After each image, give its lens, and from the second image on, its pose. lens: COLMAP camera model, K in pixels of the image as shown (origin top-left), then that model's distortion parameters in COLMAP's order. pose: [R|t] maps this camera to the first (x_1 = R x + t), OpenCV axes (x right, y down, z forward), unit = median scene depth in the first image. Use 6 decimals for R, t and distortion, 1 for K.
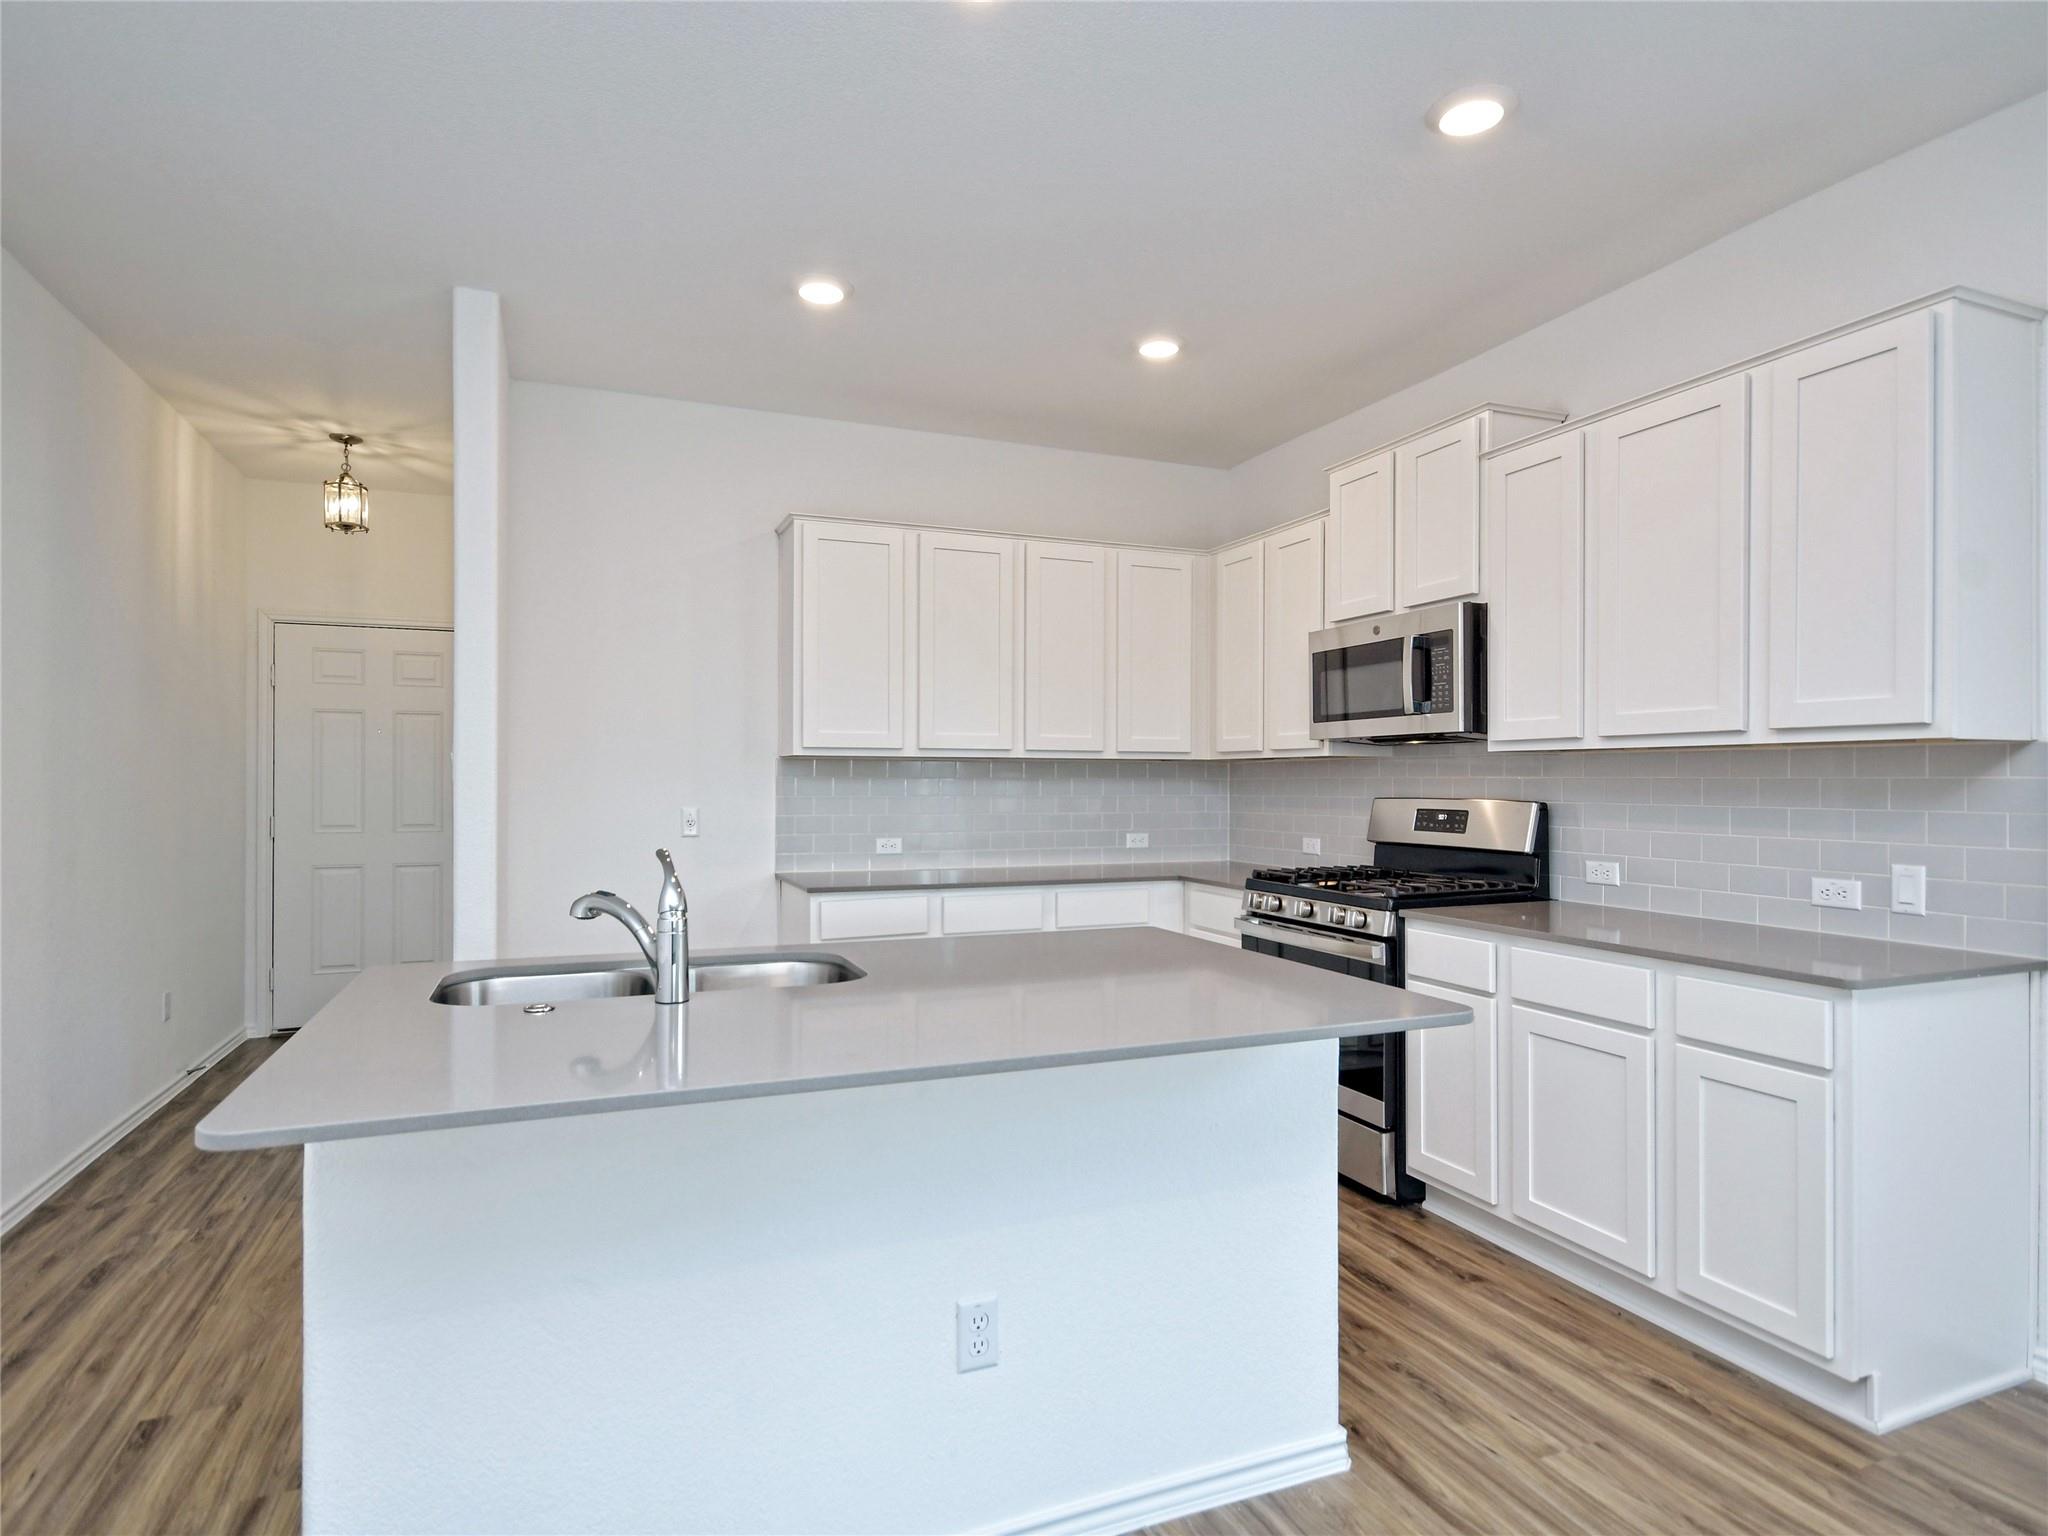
lens RADIAL K [[1105.9, 0, 1024.0], [0, 1105.9, 768.0], [0, 0, 1]] dist [0.001768, -0.001247]
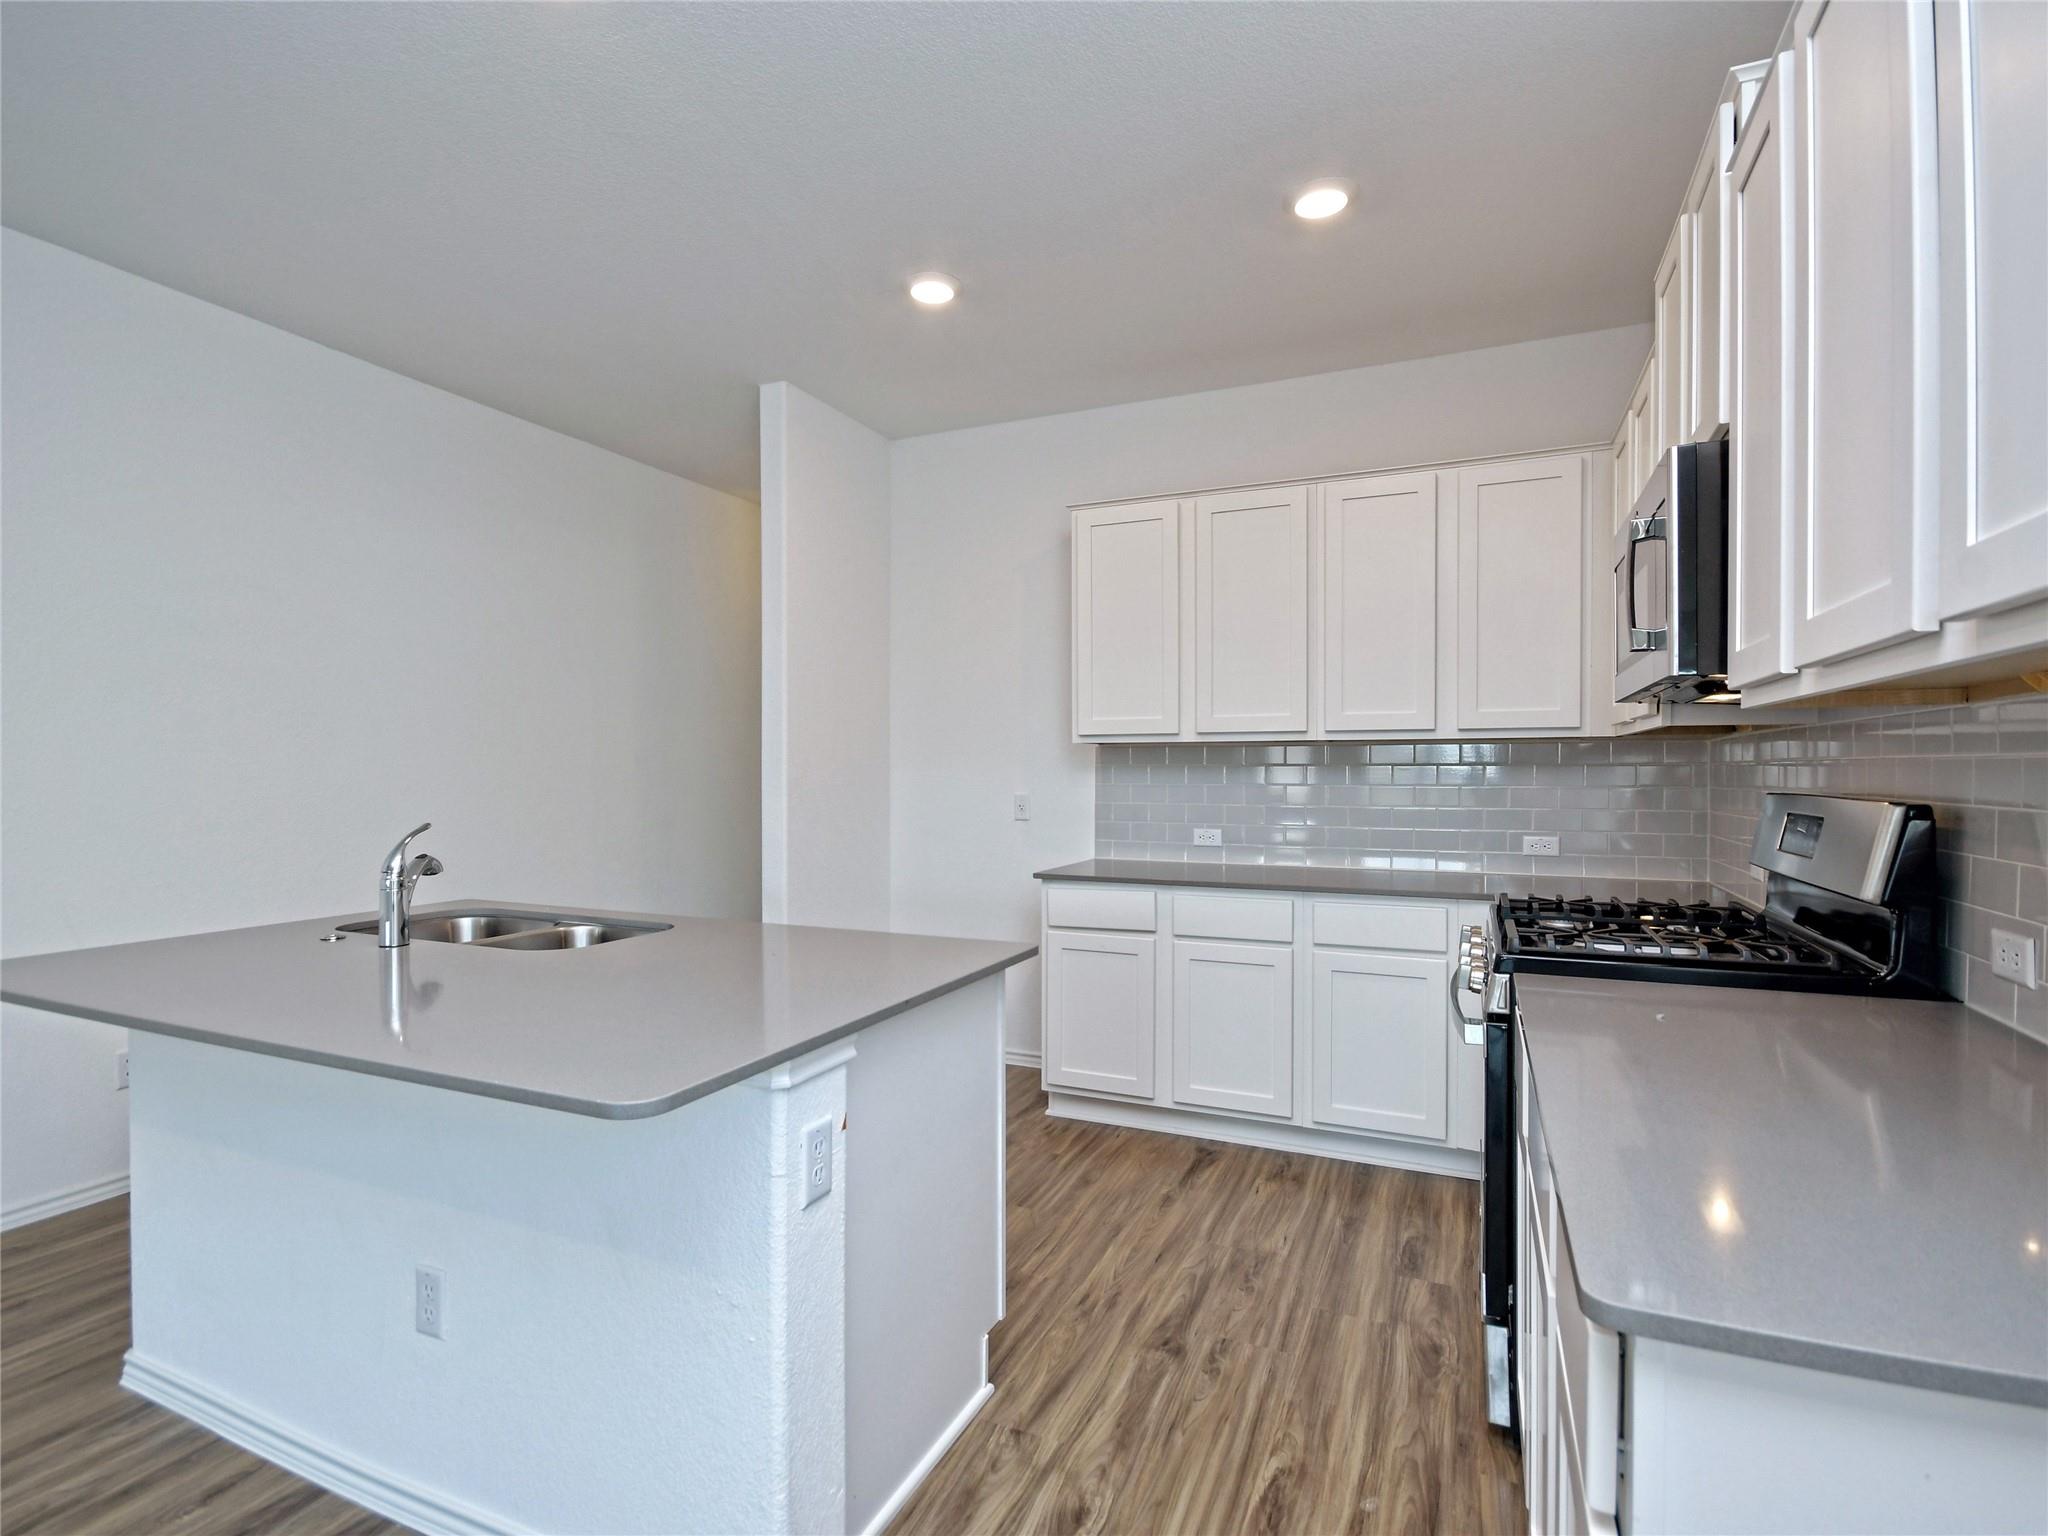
lens RADIAL K [[1006.7, 0, 1020.4], [0, 1006.7, 779.9], [0, 0, 1]] dist [0.002567, -0.004248]
pose [[0.691993, 0.003985, -0.721893, 0.440910], [0.010965, 0.999811, 0.016029, 0.006675], [0.721821, -0.019008, 0.691819, 0.328213]]
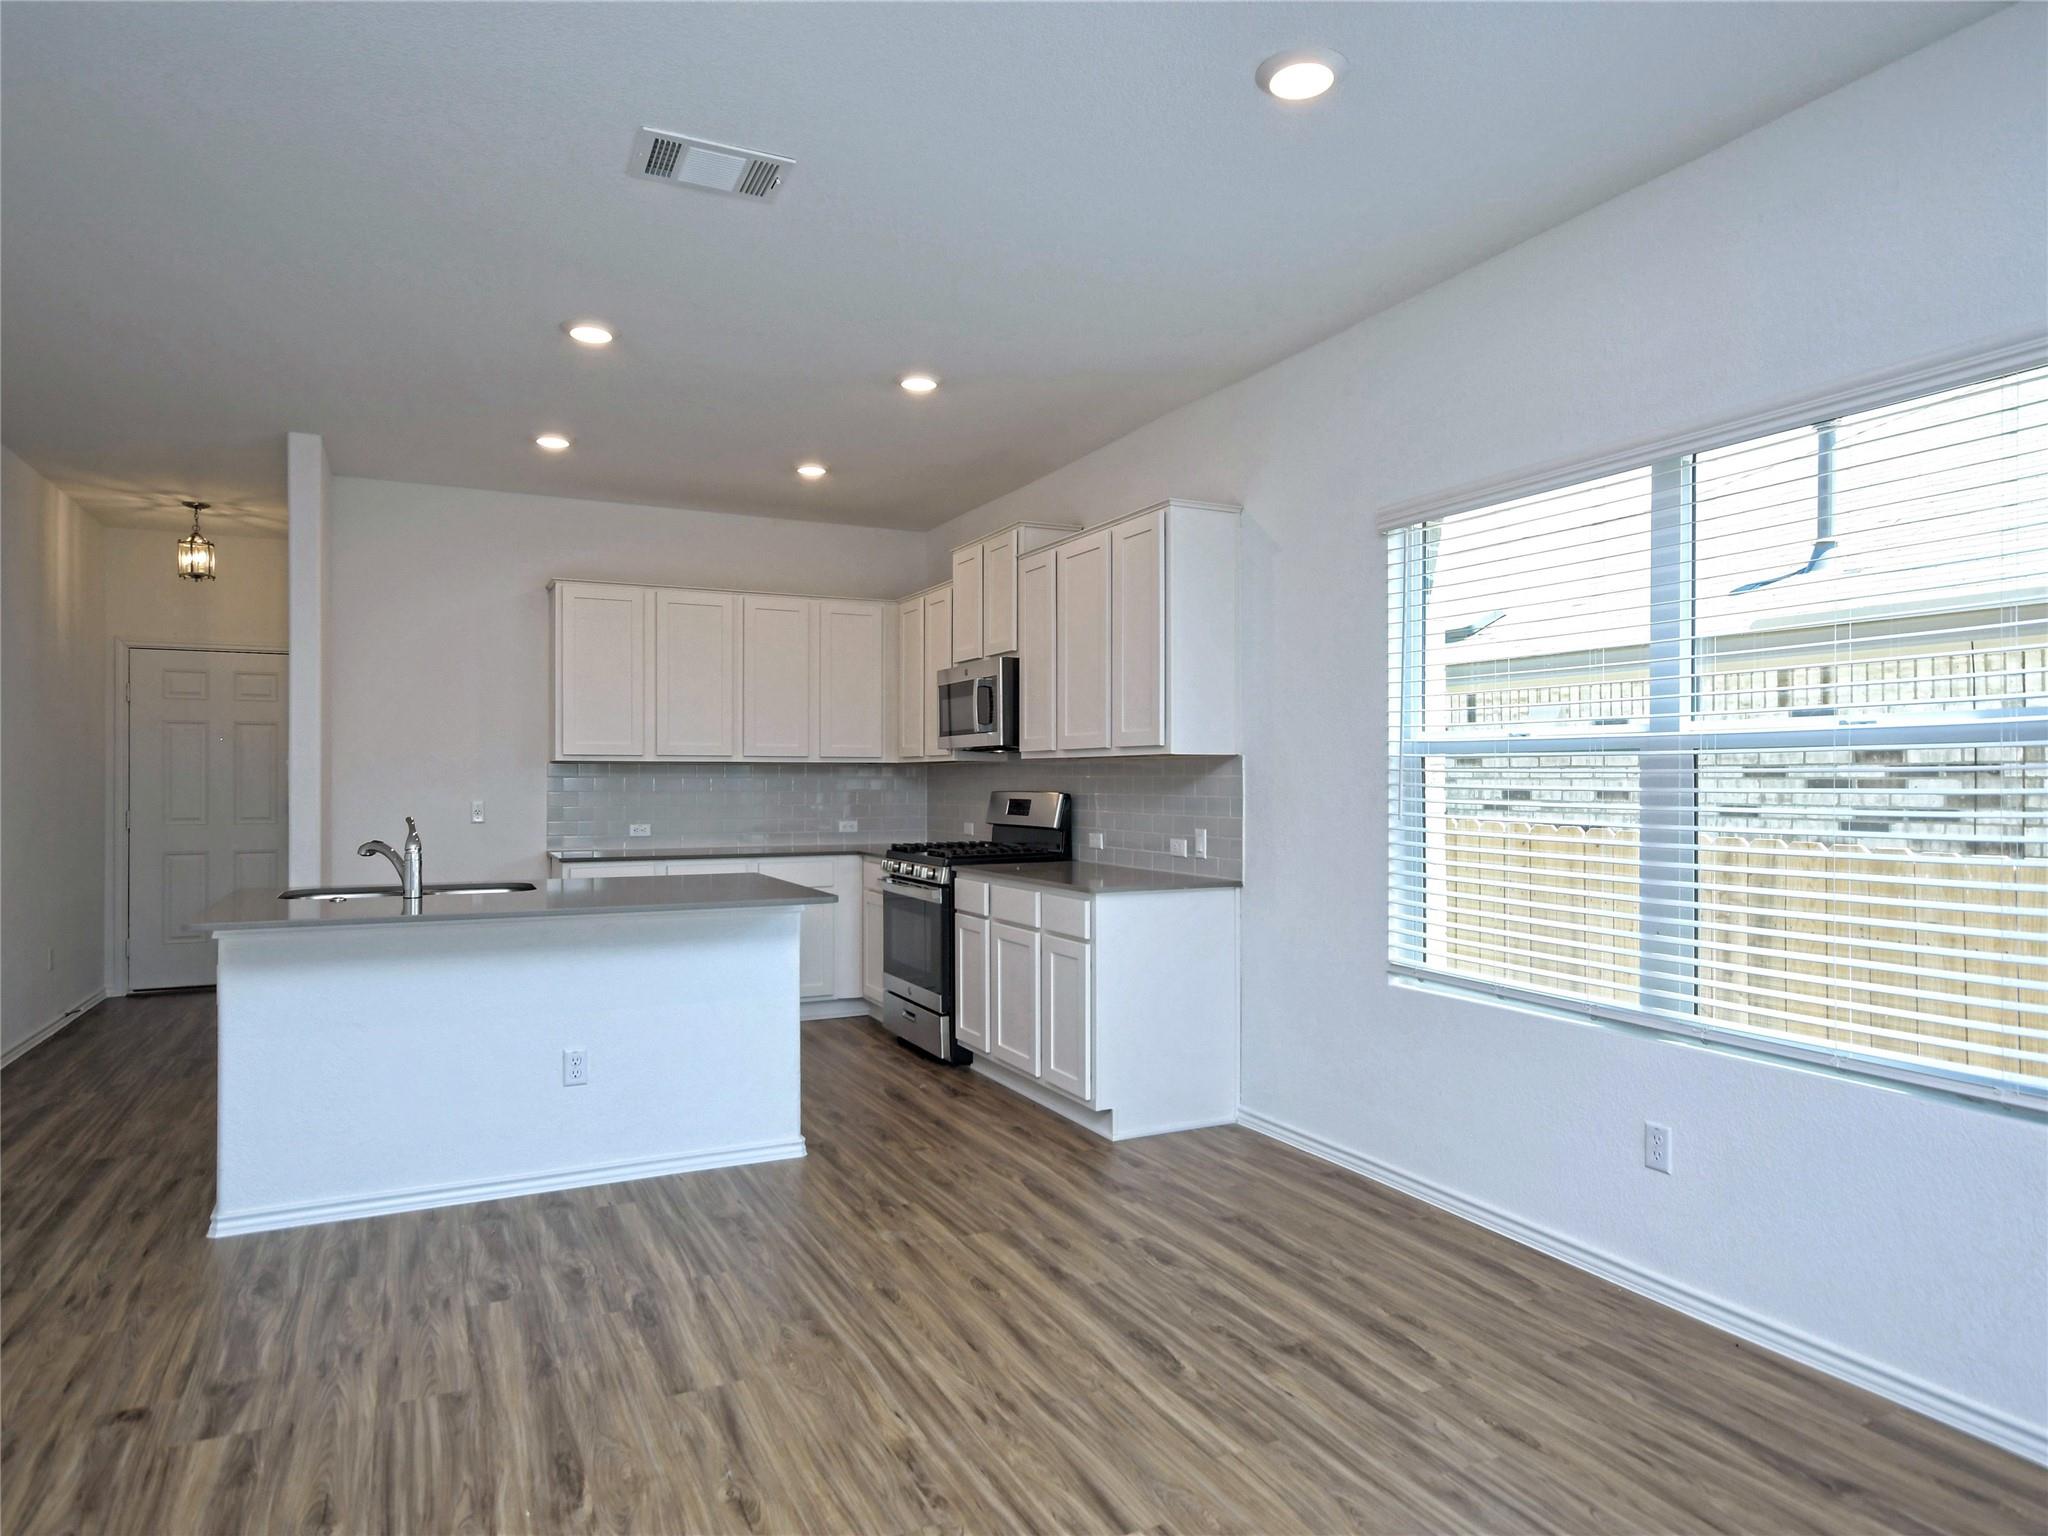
lens RADIAL K [[1193.8, 0, 1028.3], [0, 1193.8, 770.9], [0, 0, 1]] dist [-0.003686, 0.003883]
pose [[0.996837, -0.001290, 0.079459, 0.251306], [0.000838, 0.999983, 0.005712, -0.007172], [-0.079465, -0.005628, 0.996822, -0.487917]]
